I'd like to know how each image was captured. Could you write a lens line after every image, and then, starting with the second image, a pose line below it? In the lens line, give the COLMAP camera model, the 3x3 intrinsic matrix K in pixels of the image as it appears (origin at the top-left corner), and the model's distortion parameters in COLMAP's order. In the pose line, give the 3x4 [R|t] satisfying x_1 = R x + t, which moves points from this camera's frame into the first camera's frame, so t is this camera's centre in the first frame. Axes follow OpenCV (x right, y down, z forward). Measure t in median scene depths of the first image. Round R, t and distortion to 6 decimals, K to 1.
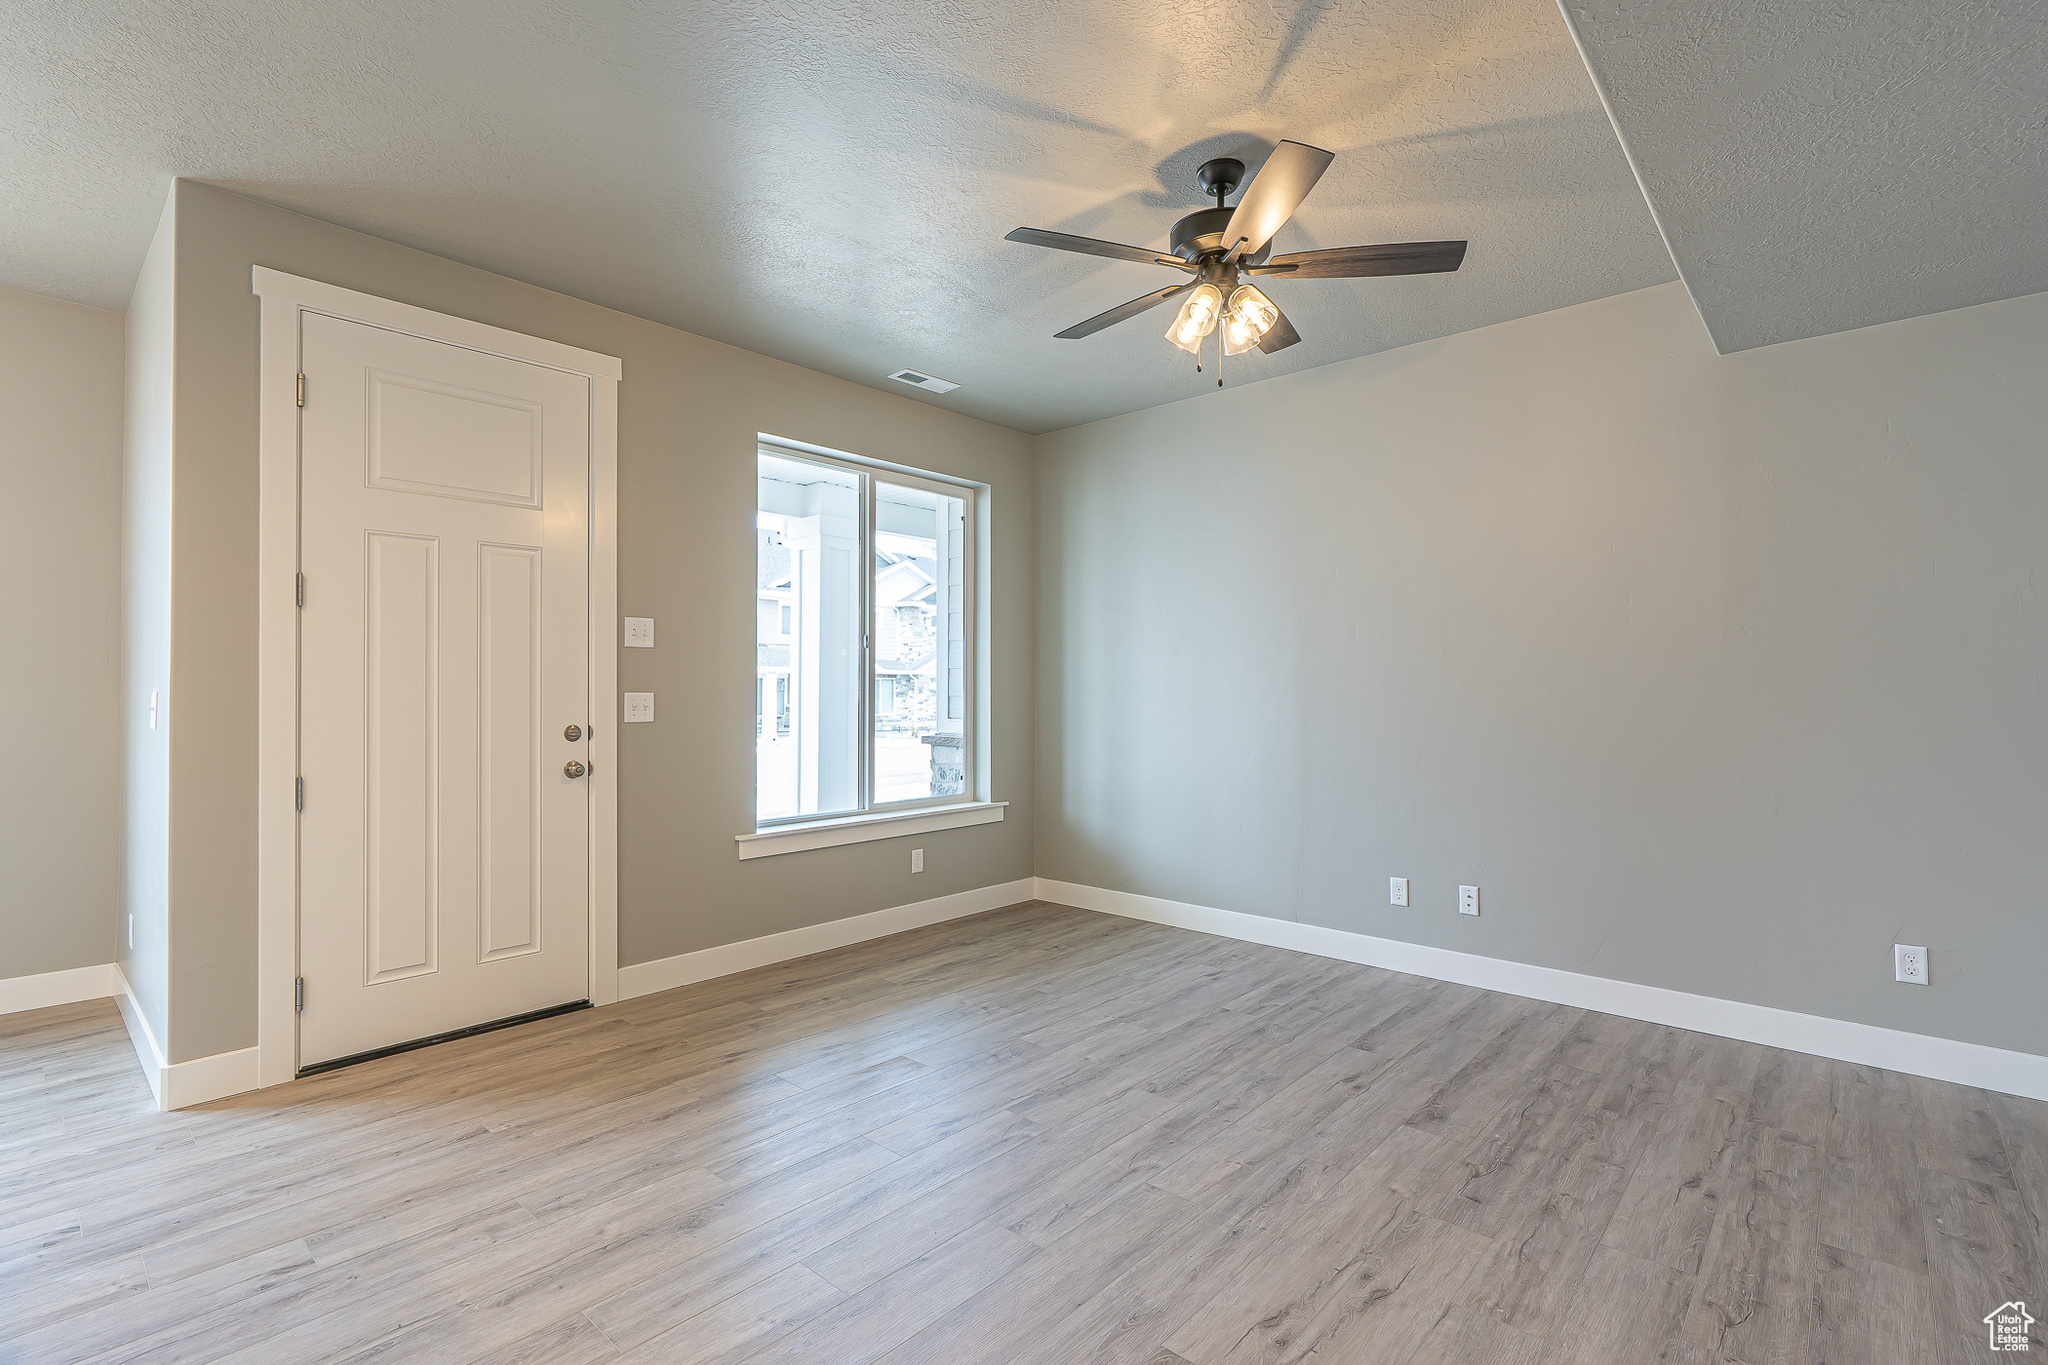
lens RADIAL K [[932.0, 0, 1015.4], [0, 932.0, 687.7], [0, 0, 1]] dist [-0.001512, 0.000244]
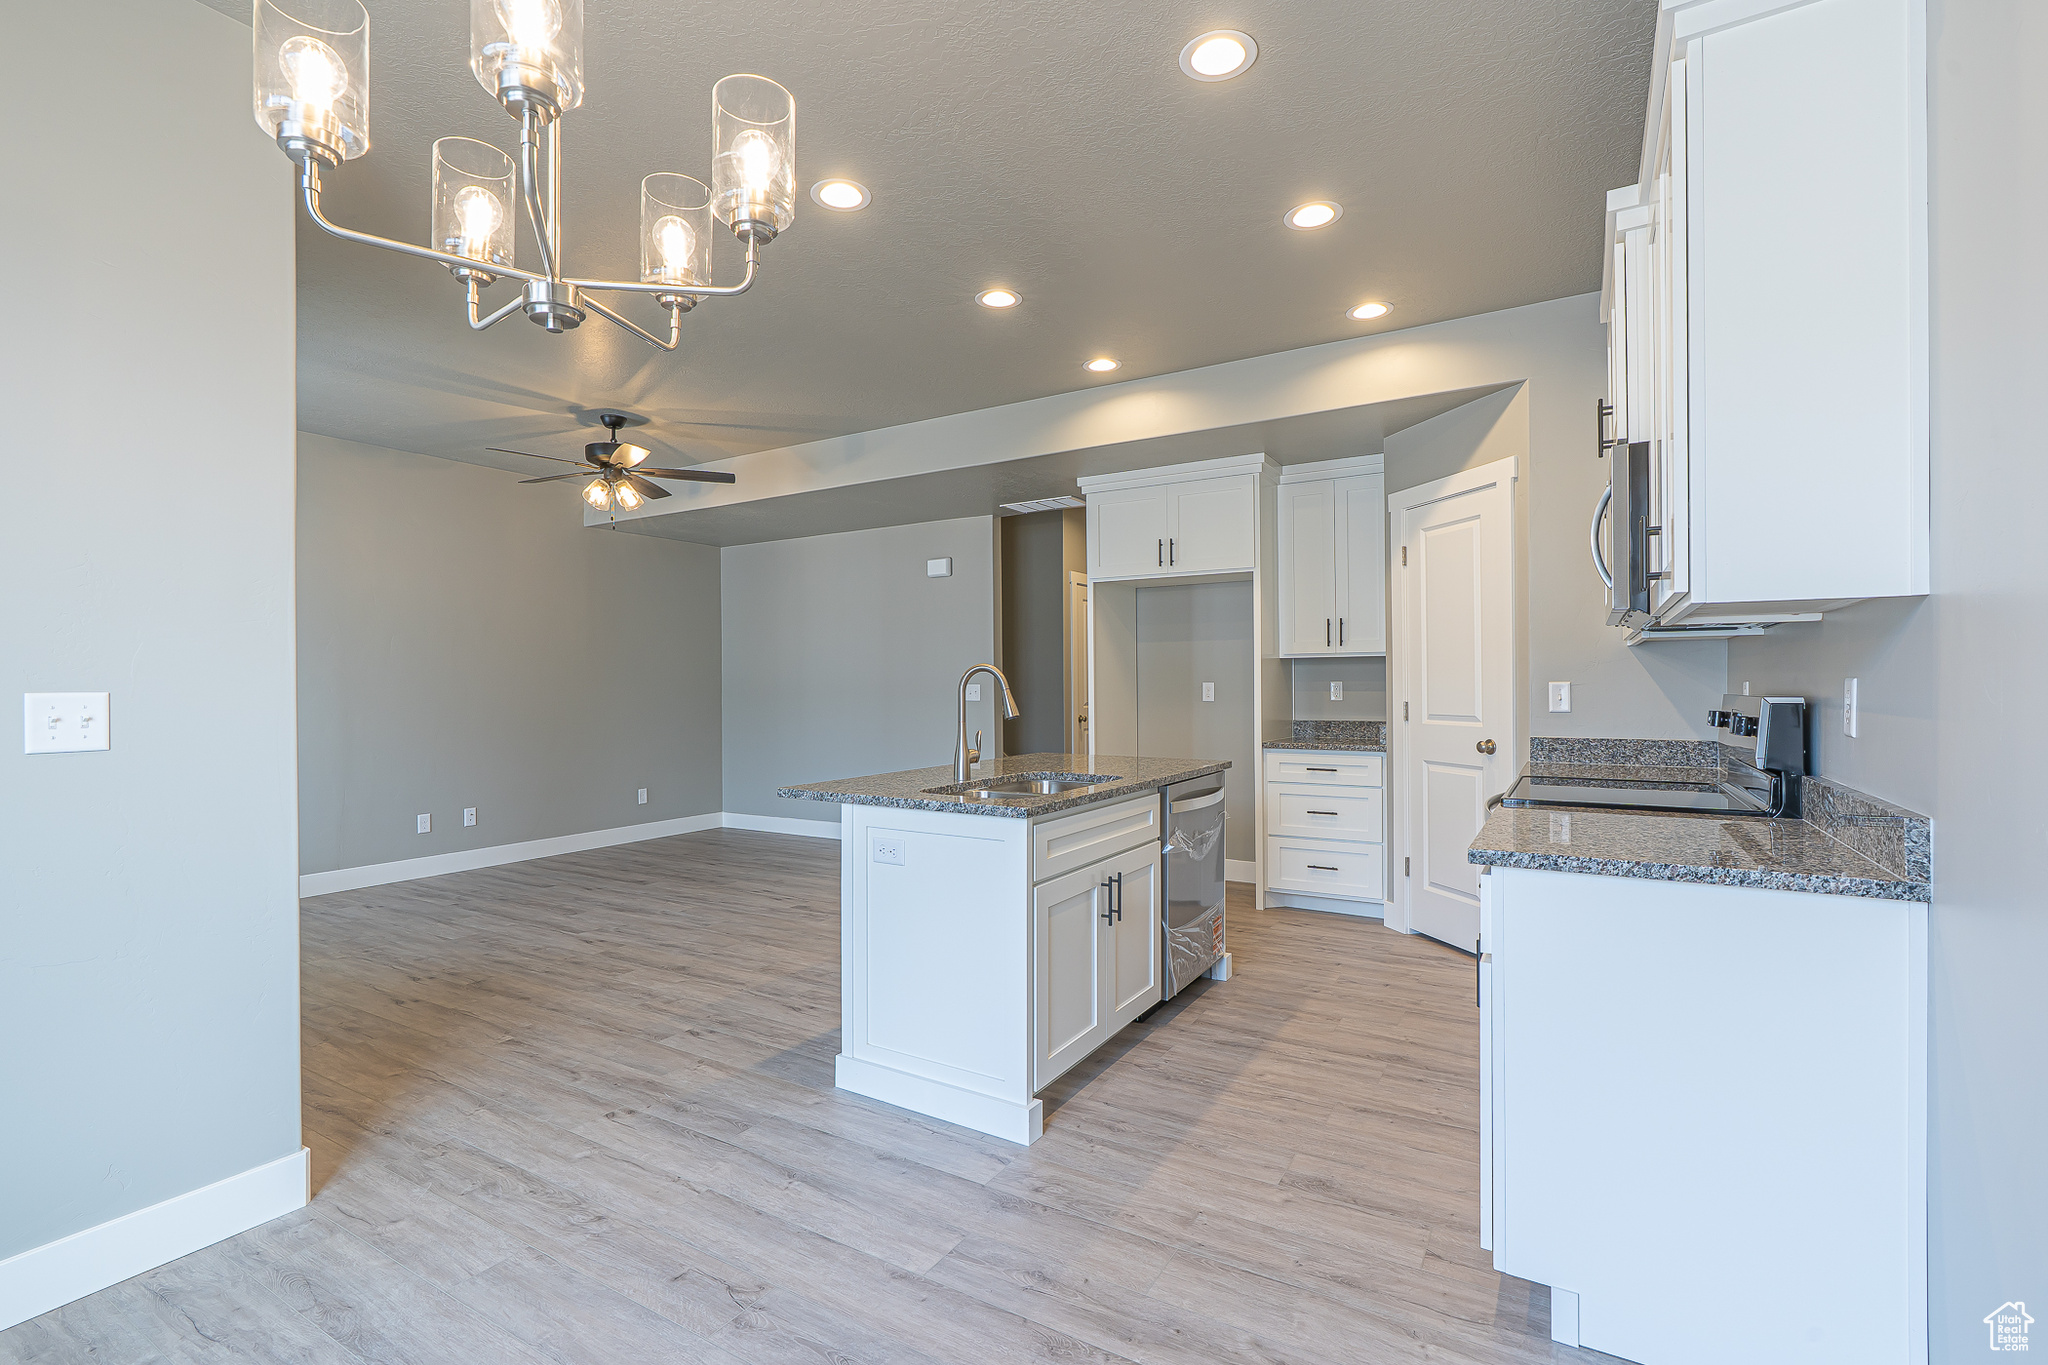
lens RADIAL K [[932.0, 0, 1015.4], [0, 932.0, 687.7], [0, 0, 1]] dist [-0.001512, 0.000244]
pose [[-0.189216, -0.002966, 0.981931, -1.802426], [0.002563, 0.999991, 0.003515, 0.002202], [-0.981932, 0.003181, -0.189207, 0.535916]]
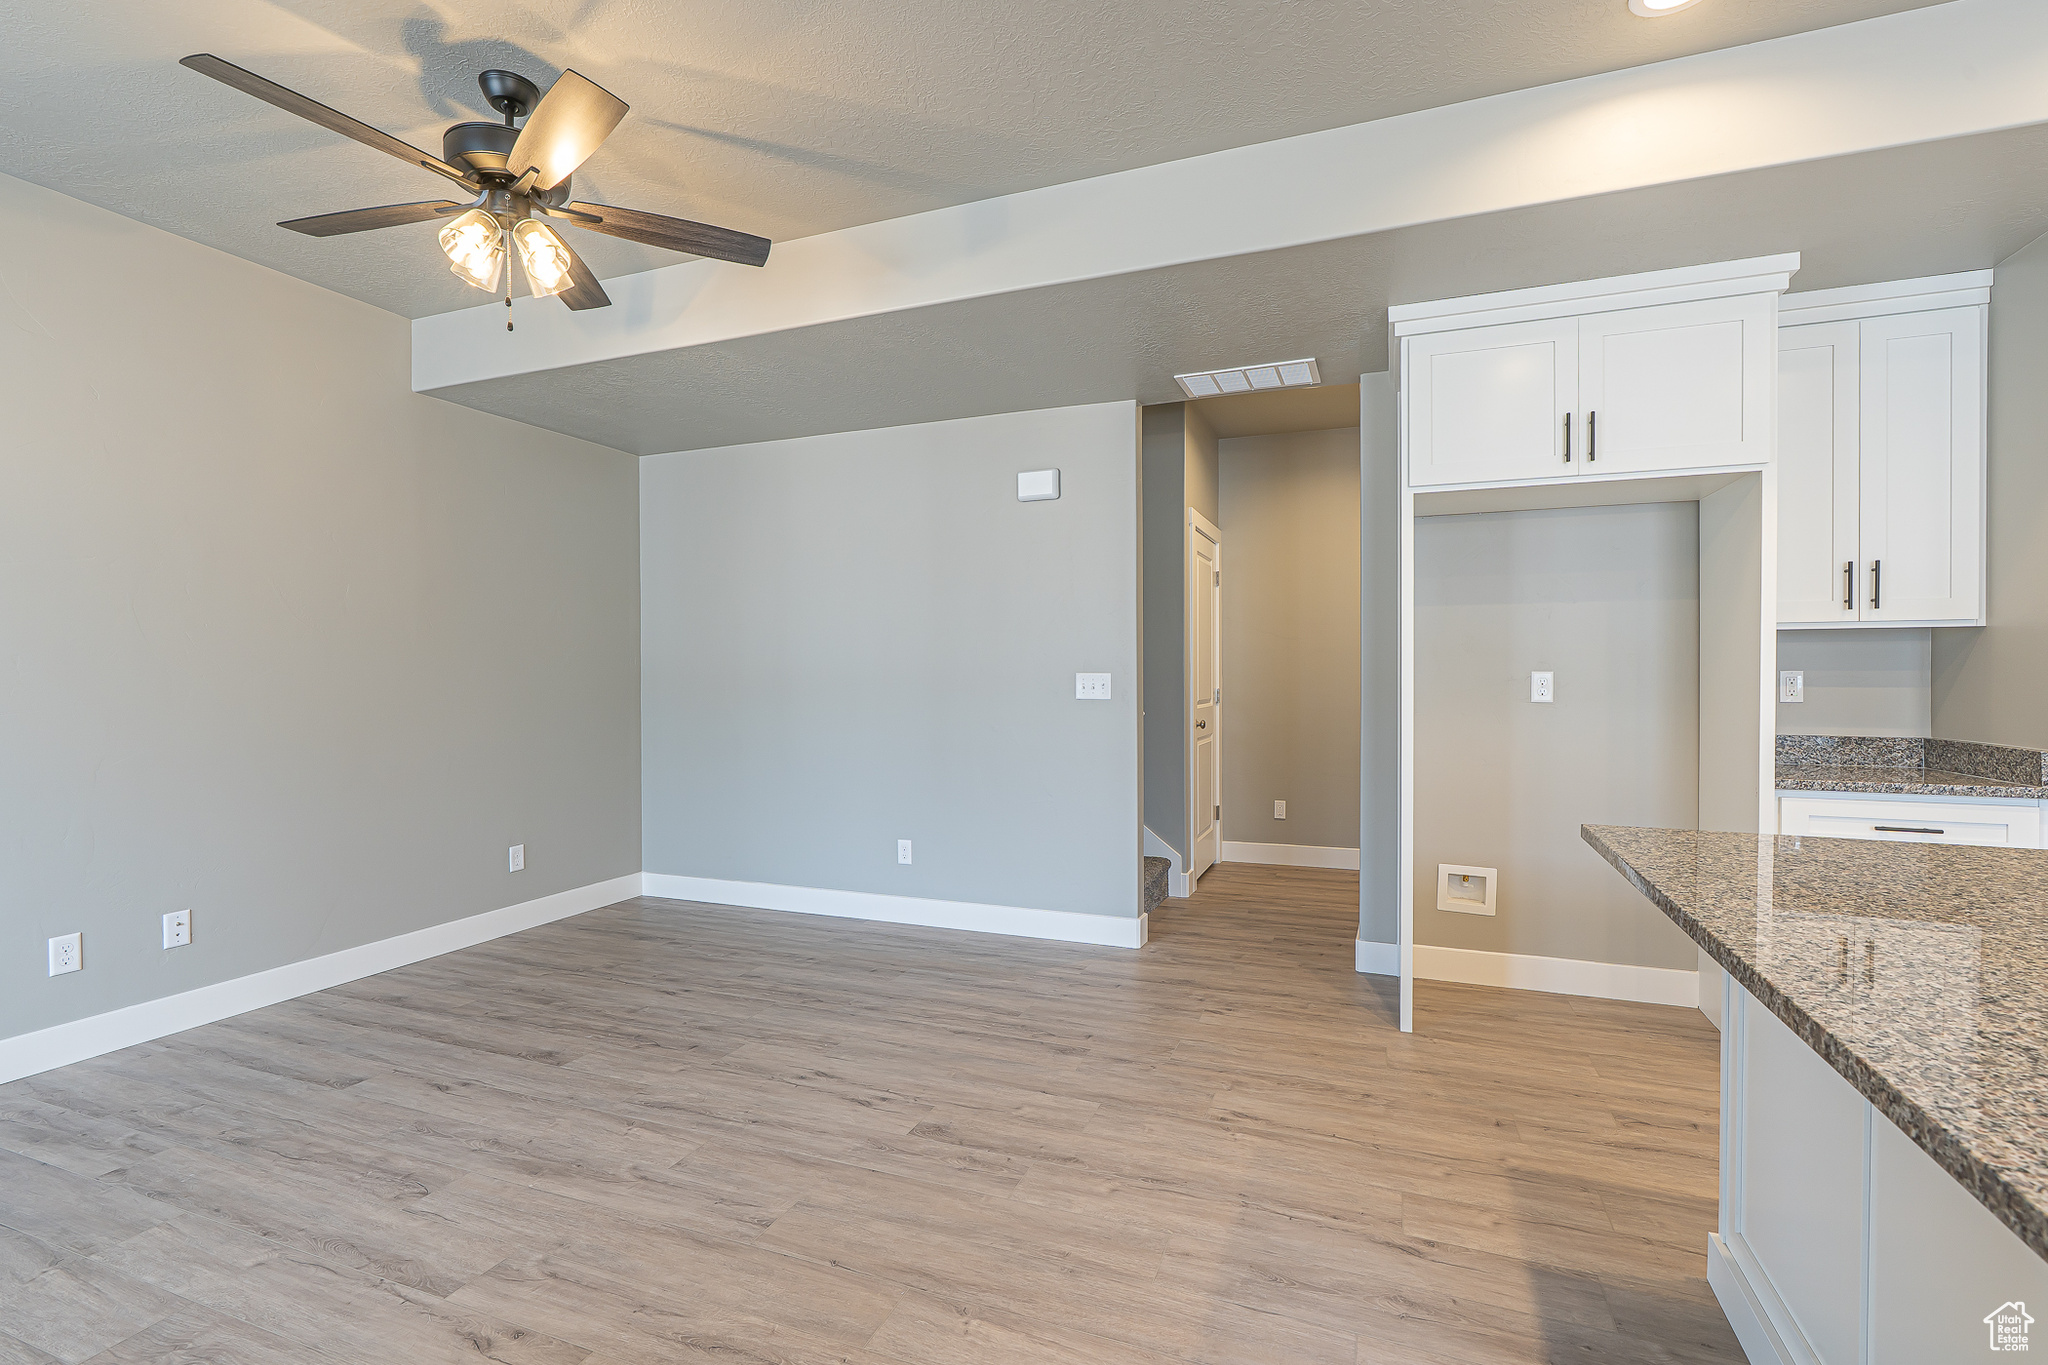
lens RADIAL K [[944.7, 0, 1021.0], [0, 944.7, 684.1], [0, 0, 1]] dist [-0.002002, 0.000700]
pose [[-0.353117, -0.011478, 0.935509, -0.780830], [-0.001355, 0.999930, 0.011757, 0.002440], [-0.935578, 0.002884, -0.353108, 0.844657]]
